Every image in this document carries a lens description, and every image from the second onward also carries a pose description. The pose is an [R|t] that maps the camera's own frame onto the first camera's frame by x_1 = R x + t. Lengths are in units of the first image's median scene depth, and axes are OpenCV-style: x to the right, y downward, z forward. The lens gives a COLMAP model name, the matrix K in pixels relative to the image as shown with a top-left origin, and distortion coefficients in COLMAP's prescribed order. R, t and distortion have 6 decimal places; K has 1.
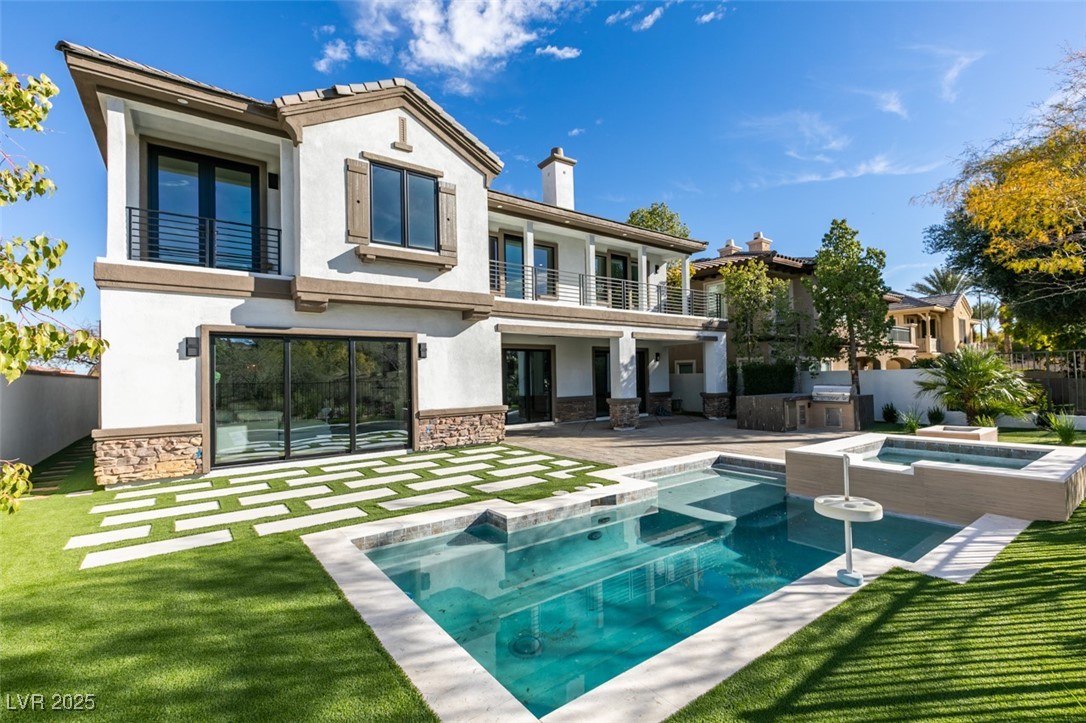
lens RADIAL K [[492.3, 0, 548.7], [0, 492.3, 365.4], [0, 0, 1]] dist [0.004052, -0.000520]
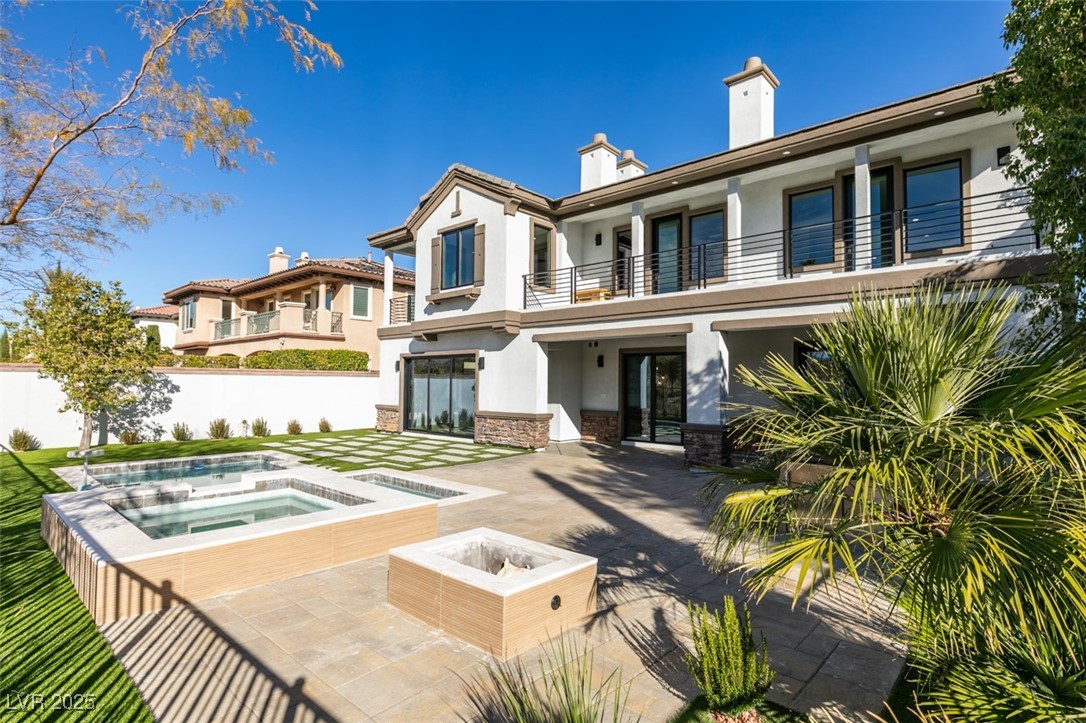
lens RADIAL K [[496.5, 0, 526.4], [0, 496.5, 368.2], [0, 0, 1]] dist [0.007789, -0.000093]
pose [[0.199513, -0.006024, -0.979877, 1.001408], [0.010632, 0.999936, -0.003983, -0.011144], [0.979837, -0.009623, 0.199564, 0.851696]]
